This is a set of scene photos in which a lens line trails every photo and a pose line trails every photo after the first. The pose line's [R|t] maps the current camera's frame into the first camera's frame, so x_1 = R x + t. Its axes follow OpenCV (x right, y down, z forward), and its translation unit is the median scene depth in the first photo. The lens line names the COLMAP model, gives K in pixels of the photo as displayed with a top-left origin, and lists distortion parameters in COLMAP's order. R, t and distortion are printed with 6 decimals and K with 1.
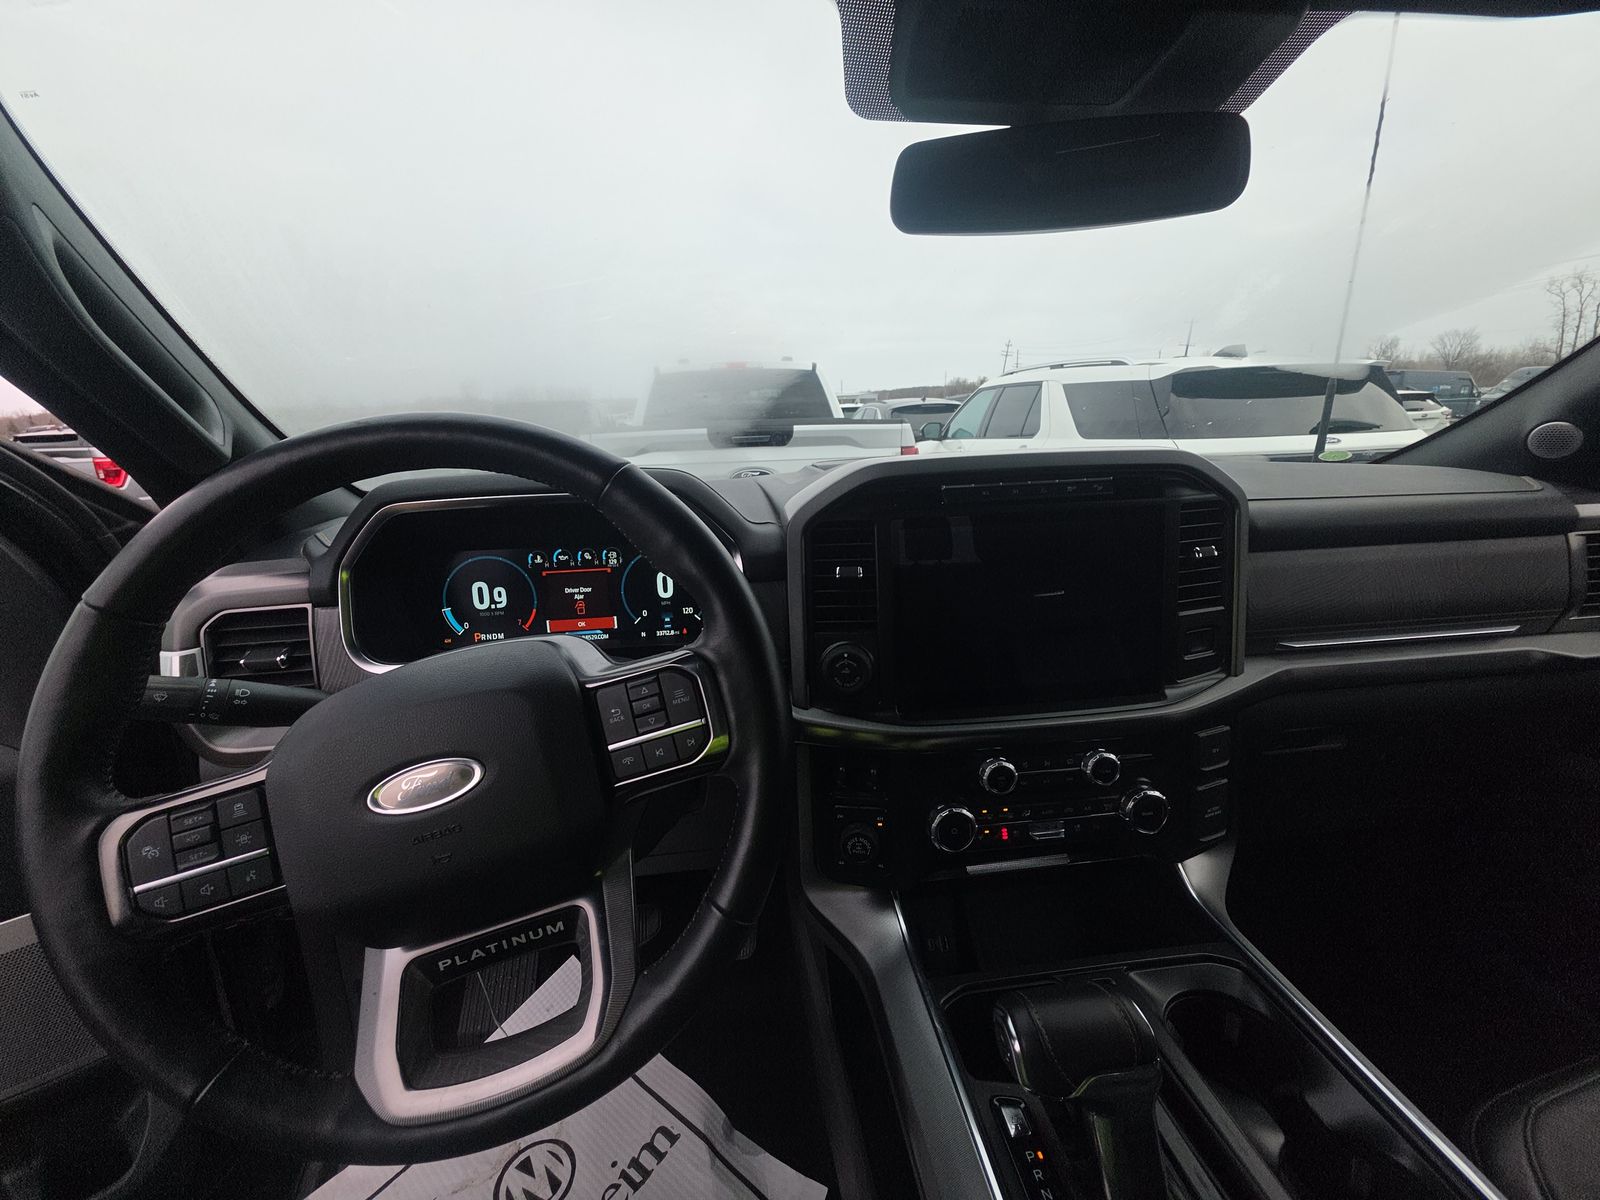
lens RADIAL K [[649.7, 0, 787.8], [0, 649.7, 598.1], [0, 0, 1]] dist [0.009368, -0.001735]
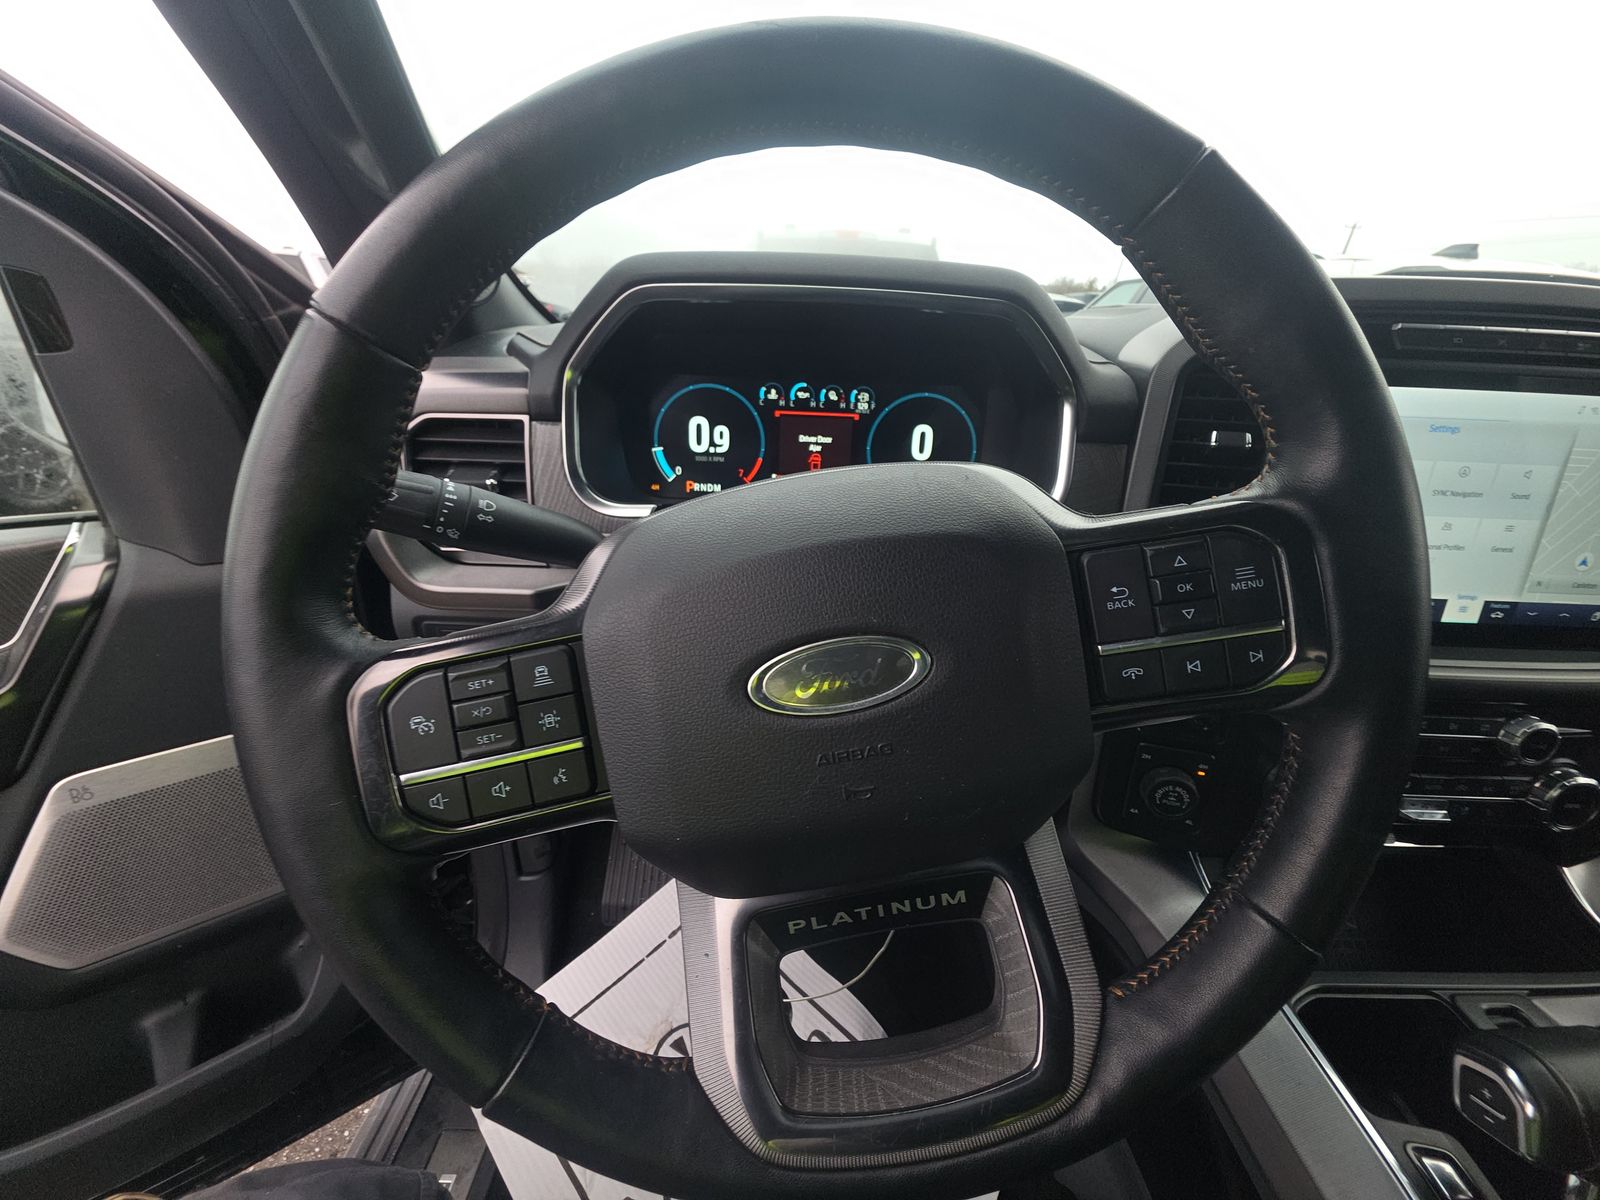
lens RADIAL K [[649.7, 0, 805.3], [0, 649.7, 595.3], [0, 0, 1]] dist [0.009368, -0.001735]
pose [[0.990864, 0.107631, -0.081270, -0.253319], [-0.094737, 0.984351, 0.148590, 0.059556], [0.095991, -0.139533, 0.985554, 0.191438]]
